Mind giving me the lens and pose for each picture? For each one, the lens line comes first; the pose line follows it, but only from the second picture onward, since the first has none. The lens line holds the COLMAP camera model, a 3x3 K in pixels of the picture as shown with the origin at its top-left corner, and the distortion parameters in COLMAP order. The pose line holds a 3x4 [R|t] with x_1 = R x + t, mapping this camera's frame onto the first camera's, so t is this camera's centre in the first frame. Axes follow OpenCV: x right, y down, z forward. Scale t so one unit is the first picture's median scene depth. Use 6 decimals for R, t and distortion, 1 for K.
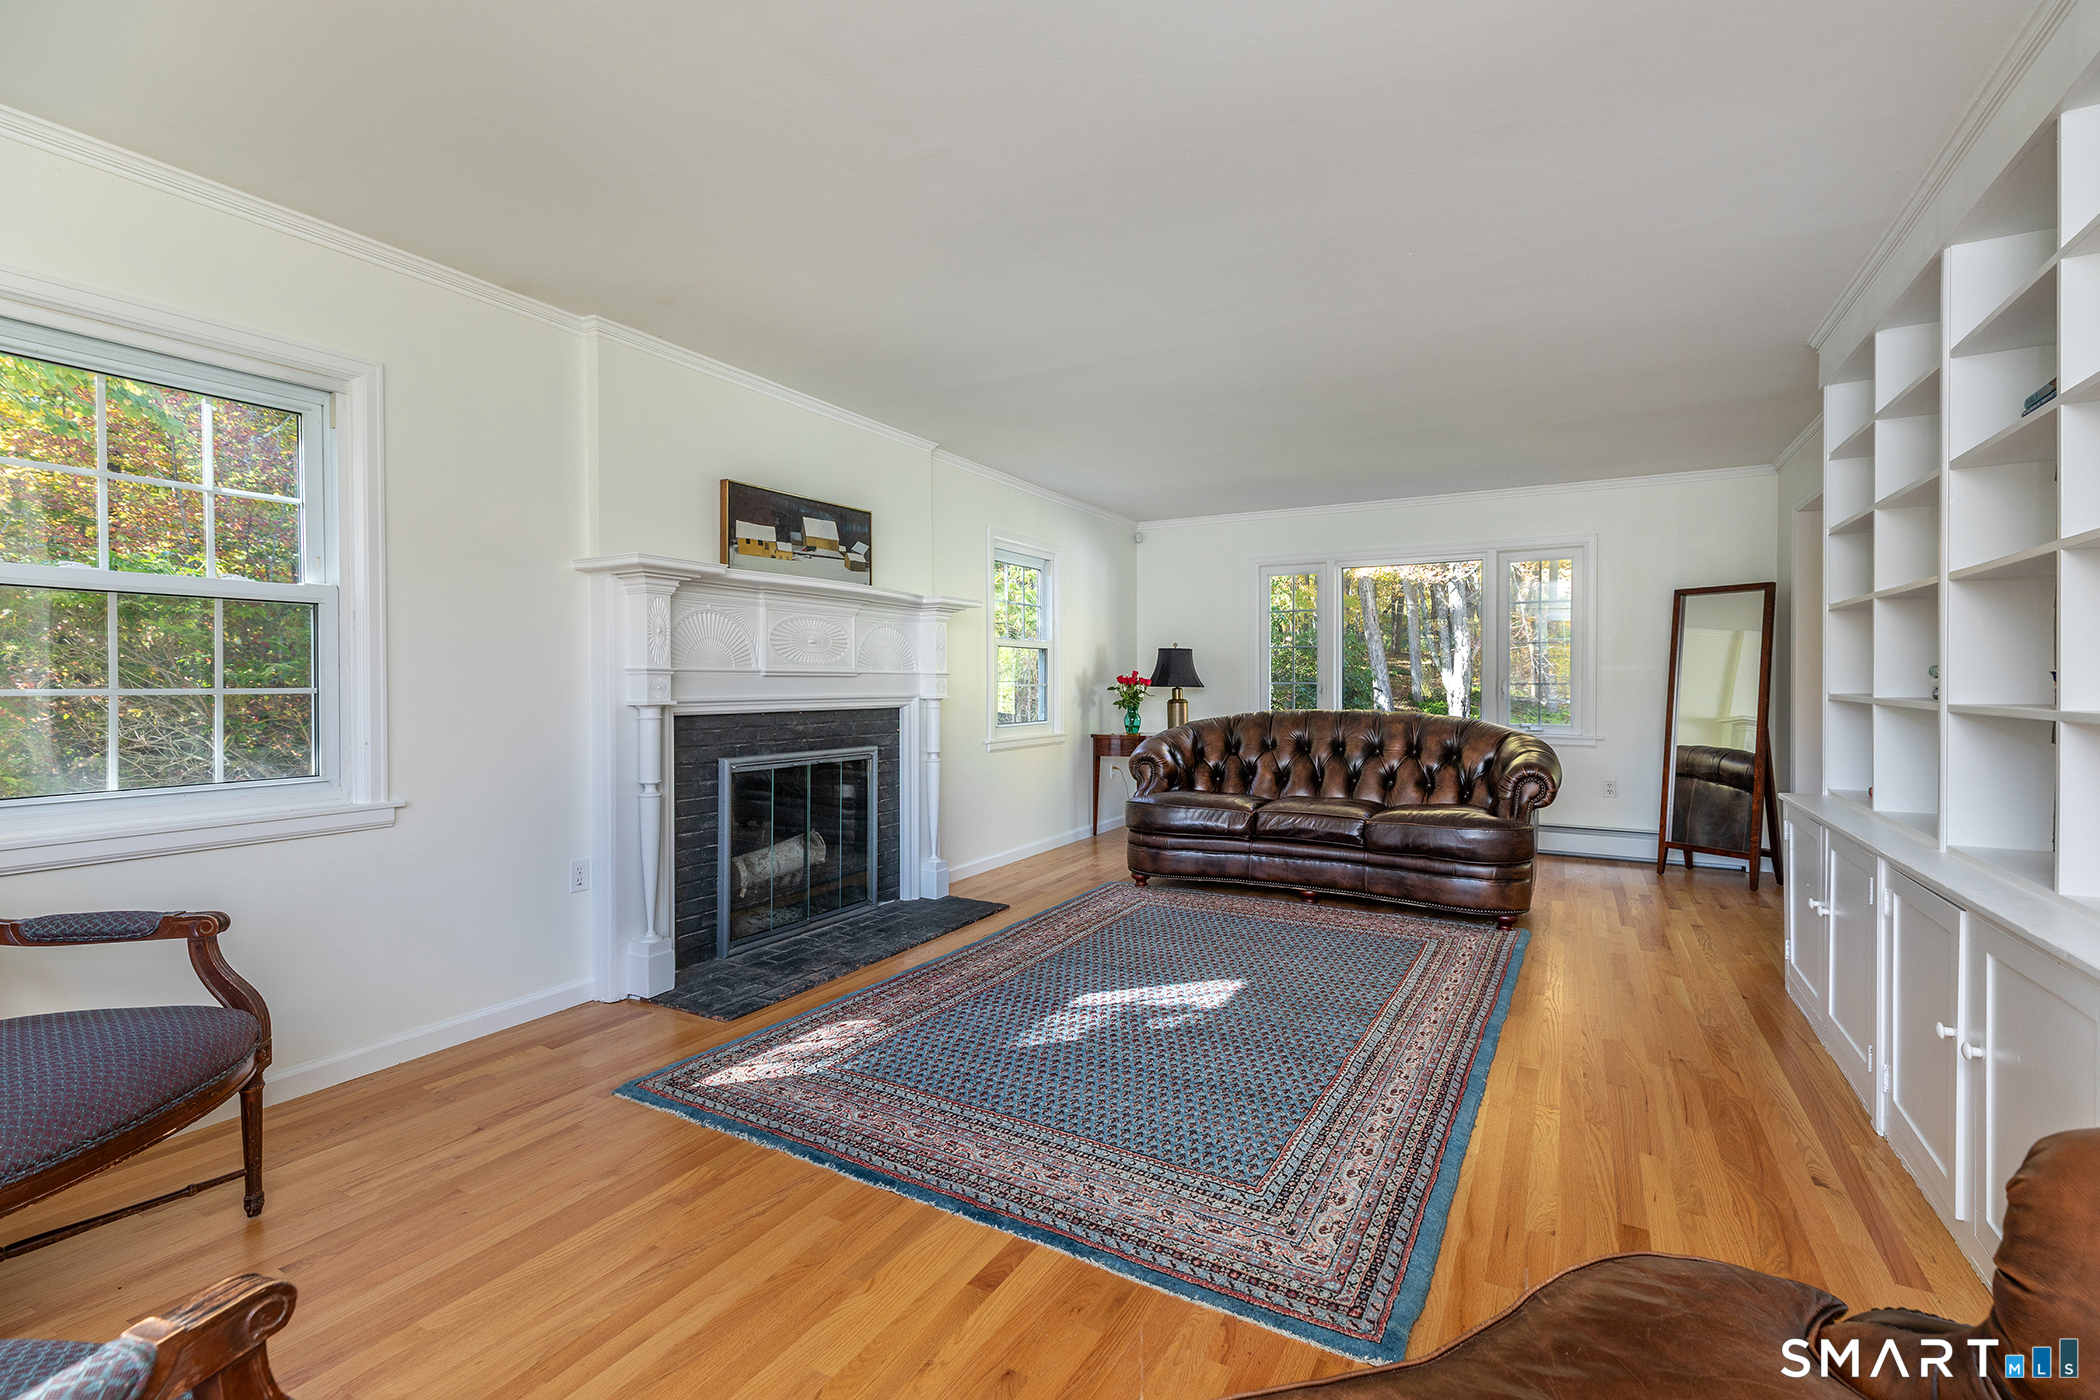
lens RADIAL K [[964.9, 0, 1047.5], [0, 964.9, 680.1], [0, 0, 1]] dist [0.015495, -0.000065]
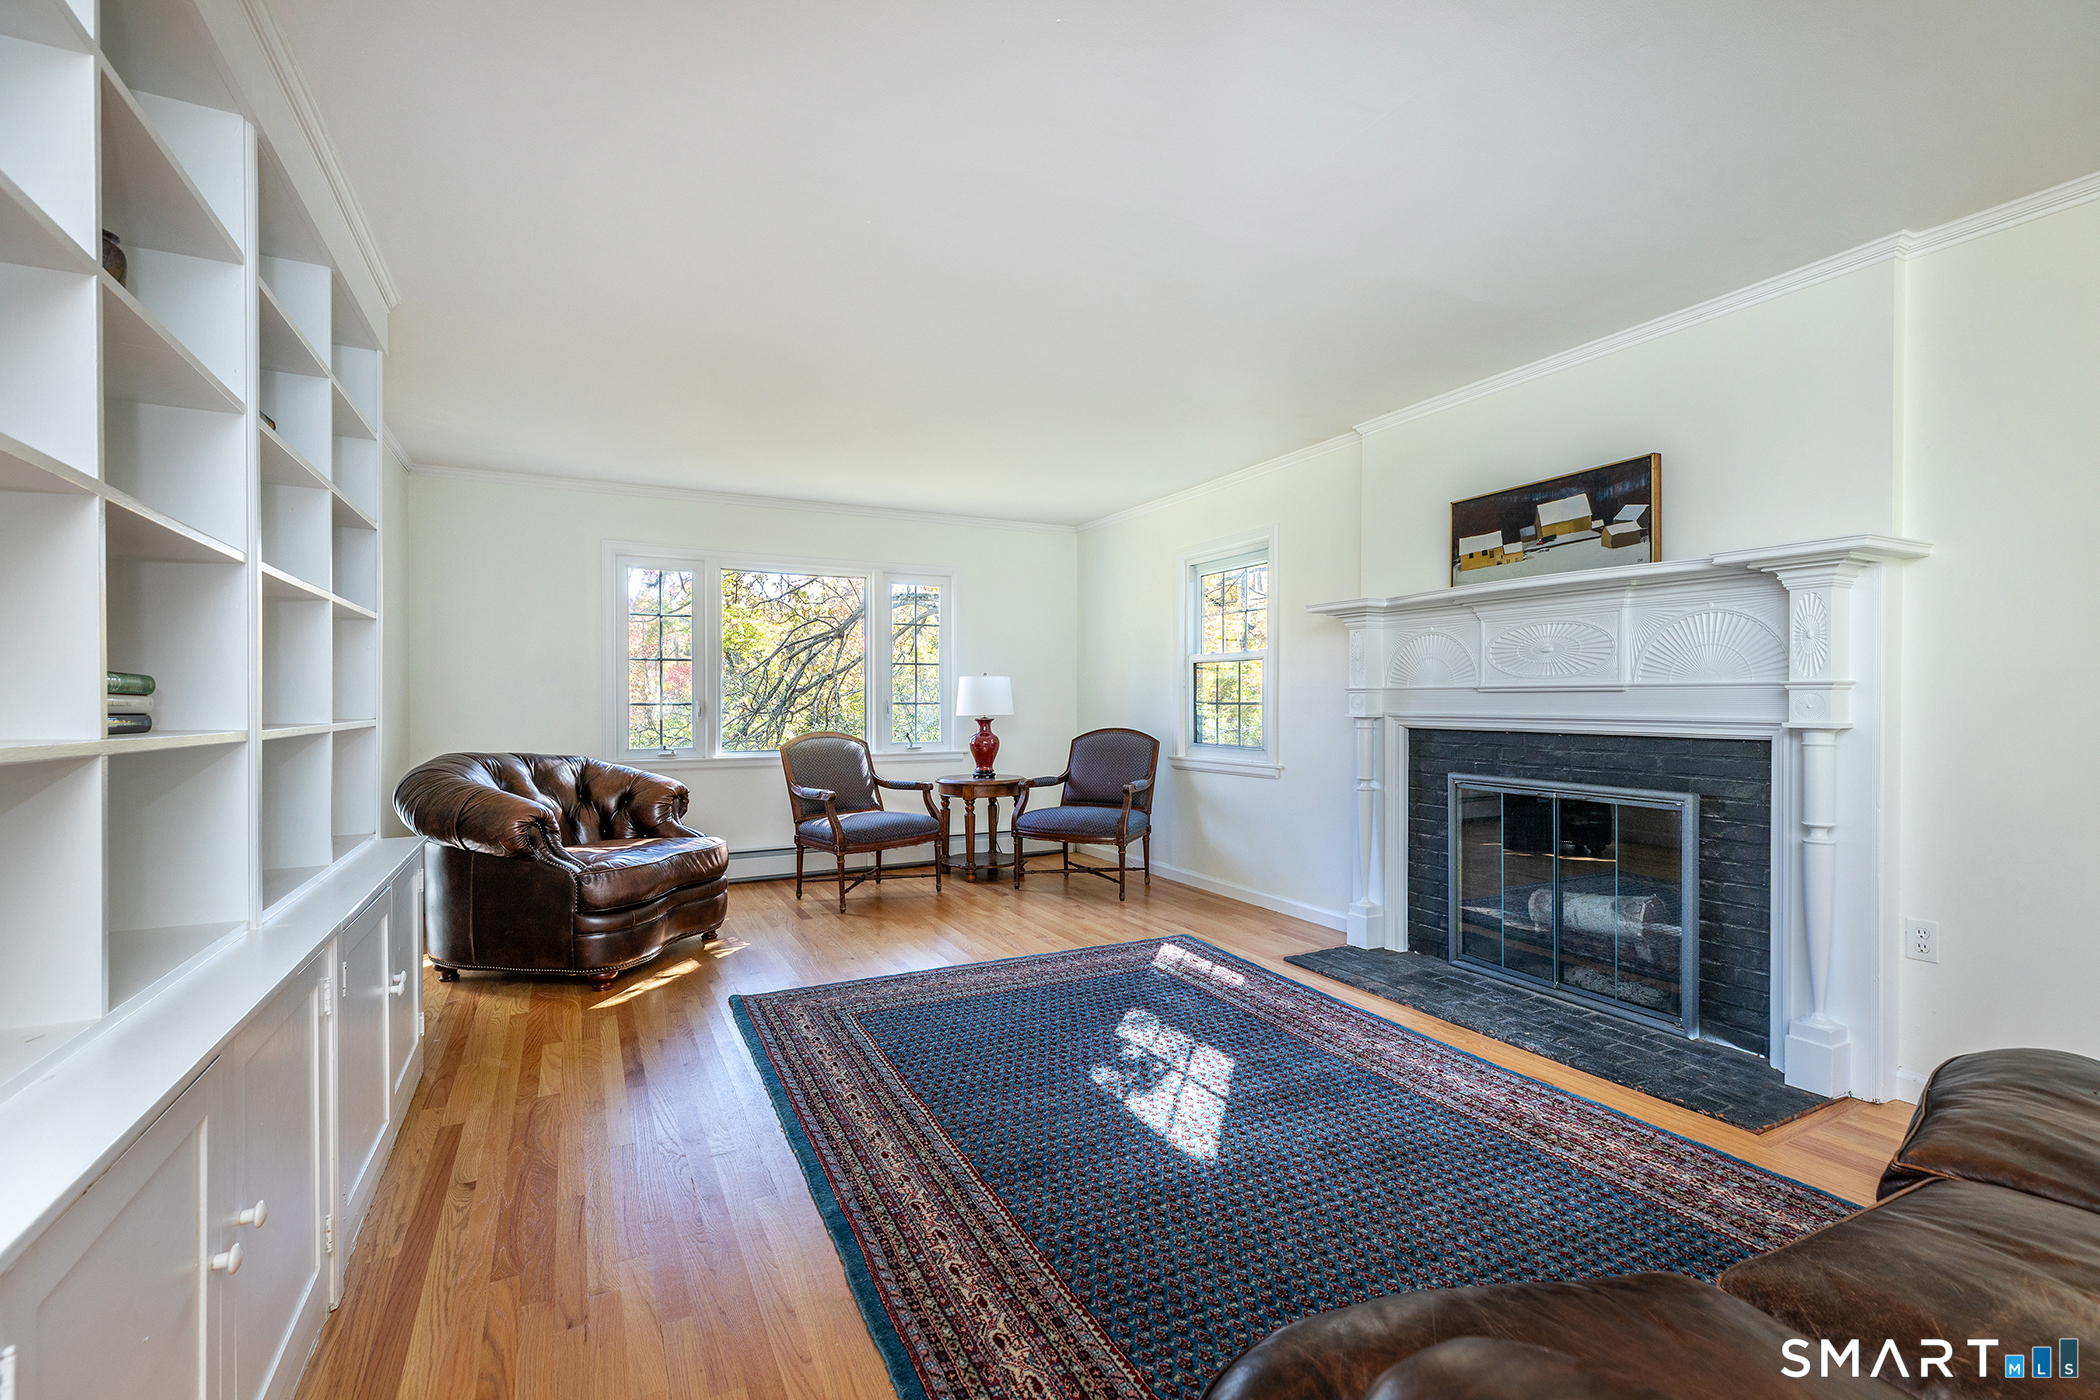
lens RADIAL K [[964.9, 0, 1052.6], [0, 964.9, 709.6], [0, 0, 1]] dist [0.015495, -0.000065]
pose [[-0.572385, 0.010123, -0.819922, 0.731874], [0.001774, 0.999937, 0.011107, 0.001353], [0.819983, 0.004903, -0.572367, 1.198043]]
